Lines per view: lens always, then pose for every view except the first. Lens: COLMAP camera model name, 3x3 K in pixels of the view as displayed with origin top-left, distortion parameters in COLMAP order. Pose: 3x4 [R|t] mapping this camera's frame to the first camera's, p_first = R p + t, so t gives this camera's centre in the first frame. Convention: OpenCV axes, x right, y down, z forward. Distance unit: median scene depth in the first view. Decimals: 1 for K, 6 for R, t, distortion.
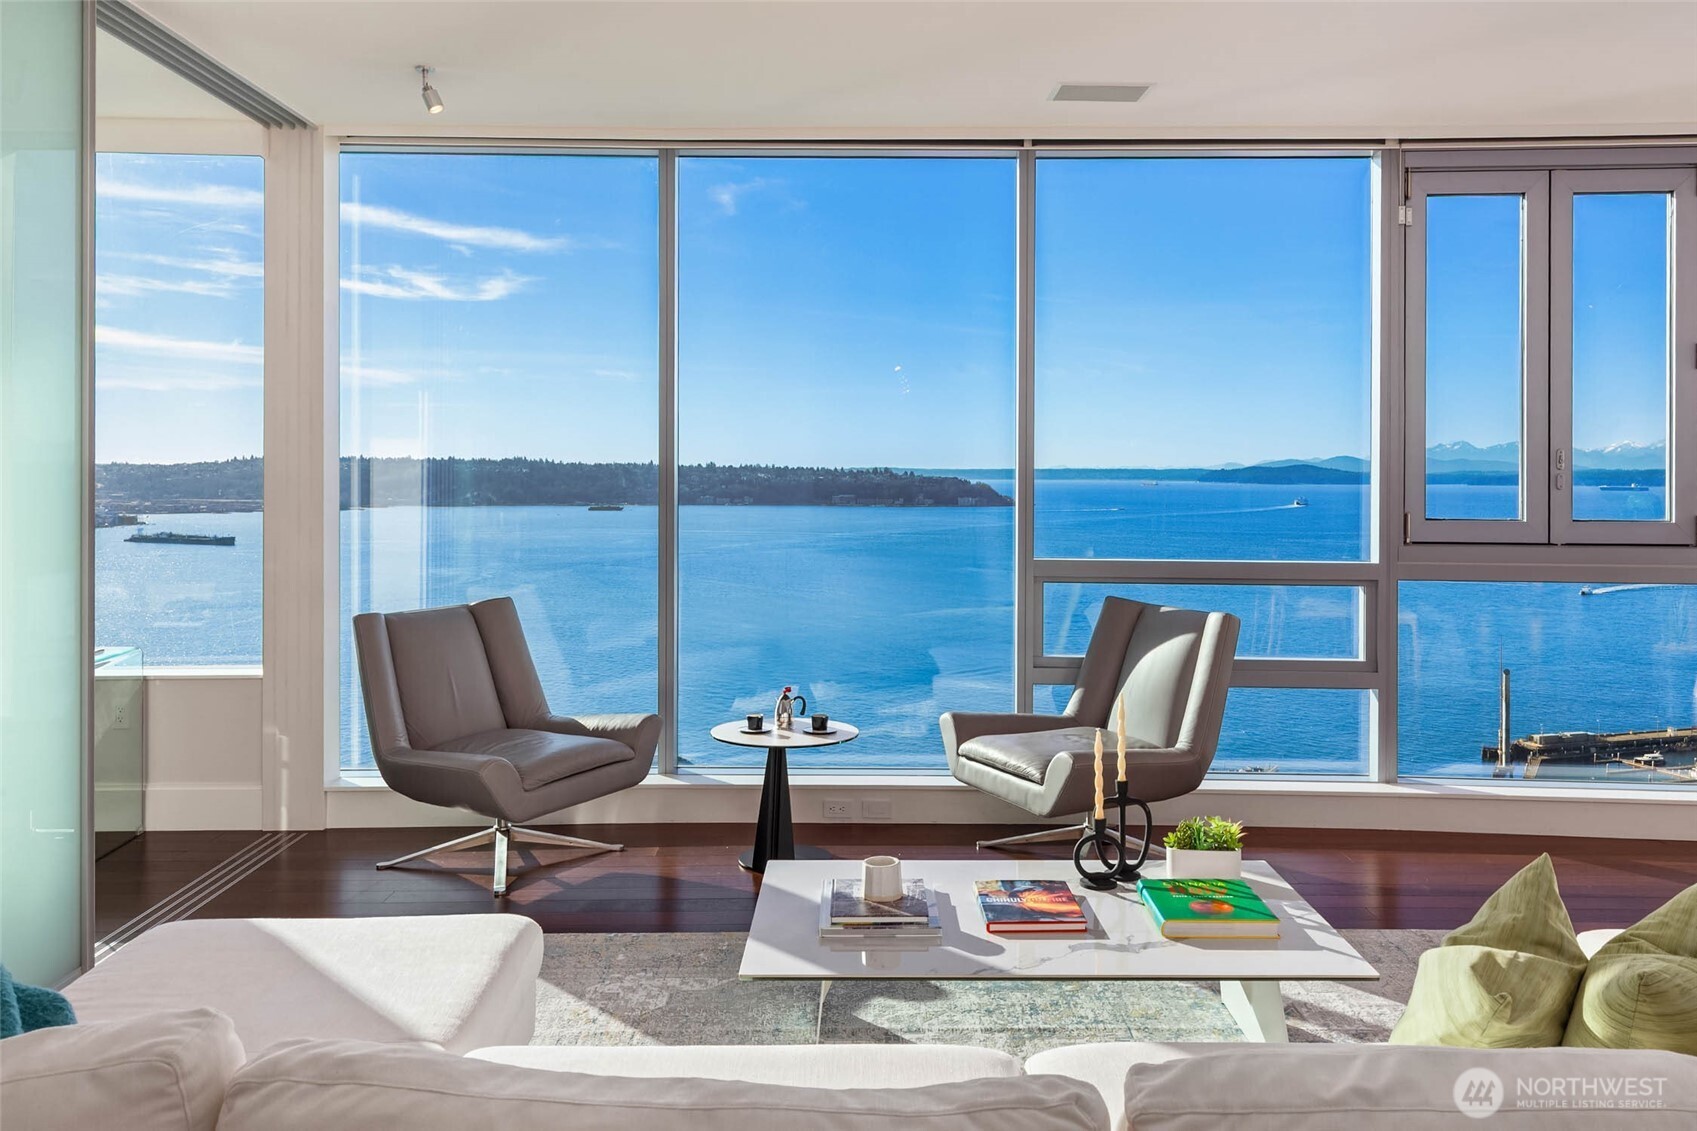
lens RADIAL K [[1382.2, 0, 851.5], [0, 1382.2, 463.6], [0, 0, 1]] dist [0.007025, 0.002541]
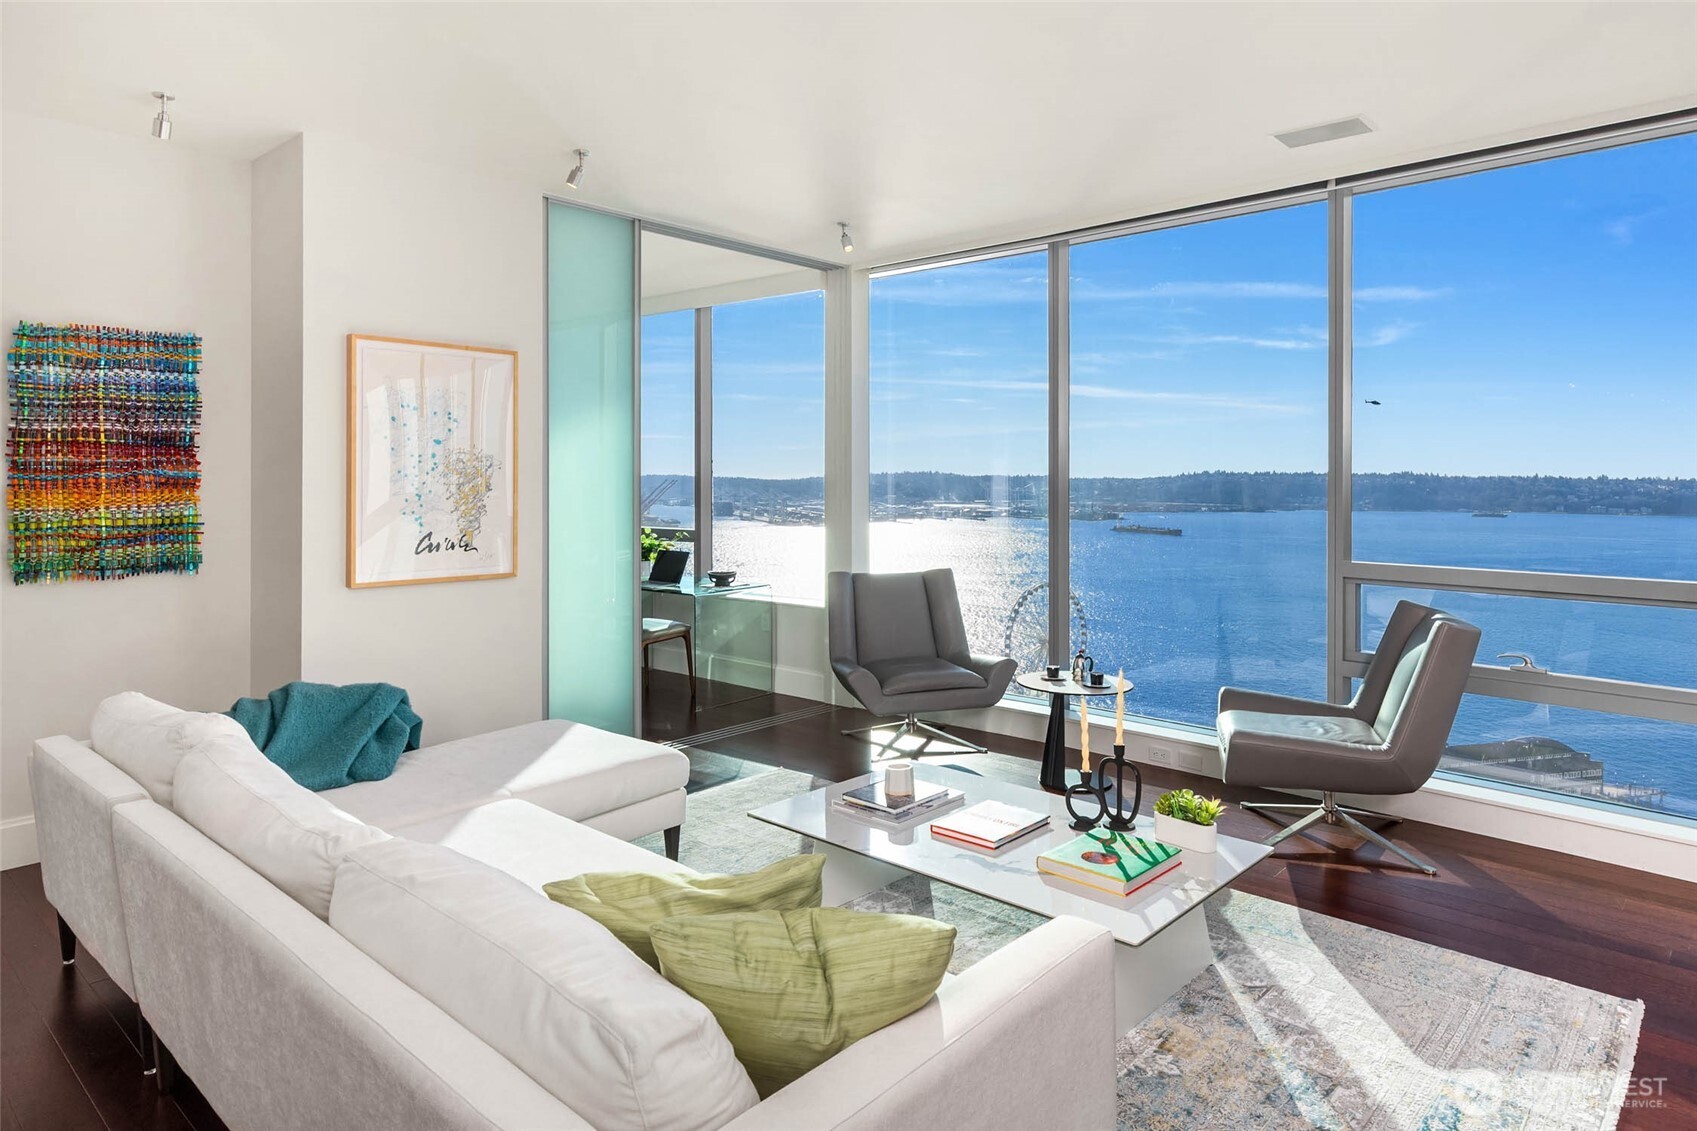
lens RADIAL K [[1022.2, 0, 848.8], [0, 1022.2, 490.6], [0, 0, 1]] dist [-0.001308, -0.001337]
pose [[0.725391, 0.004837, -0.688320, 0.178607], [0.003804, 0.999932, 0.011036, 0.000703], [0.688326, -0.010624, 0.725324, 0.061980]]
